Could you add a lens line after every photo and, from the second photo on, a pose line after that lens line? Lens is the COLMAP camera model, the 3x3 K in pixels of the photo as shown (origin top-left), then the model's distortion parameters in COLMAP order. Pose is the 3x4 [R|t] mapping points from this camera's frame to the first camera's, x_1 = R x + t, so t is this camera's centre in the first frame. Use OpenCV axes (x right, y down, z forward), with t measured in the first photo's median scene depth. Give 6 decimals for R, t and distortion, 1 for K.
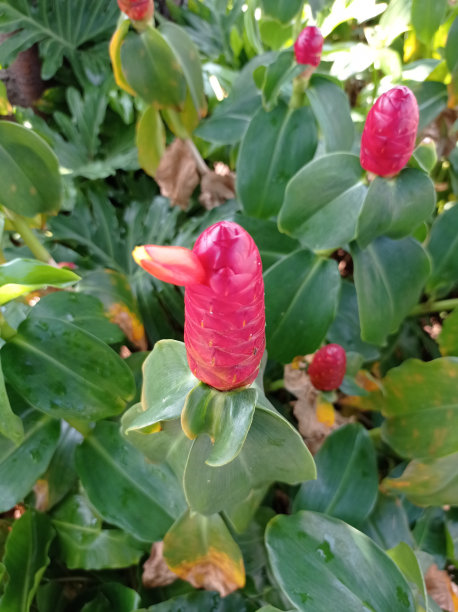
lens RADIAL K [[506.4, 0, 229.0], [0, 506.4, 306.0], [0, 0, 1]] dist [0.038458, -0.076374]
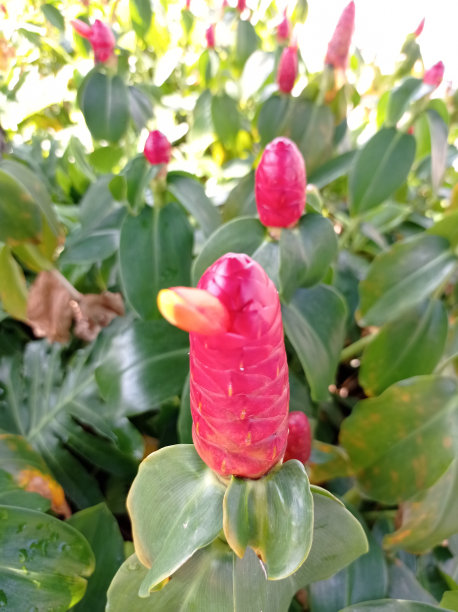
lens RADIAL K [[500.9, 0, 229.0], [0, 500.9, 306.0], [0, 0, 1]] dist [-0.005799, 0.005083]
pose [[0.905406, -0.285069, 0.314604, -0.114905], [0.354451, 0.915449, -0.190574, 0.027168], [-0.233677, 0.284058, 0.929896, 0.103018]]
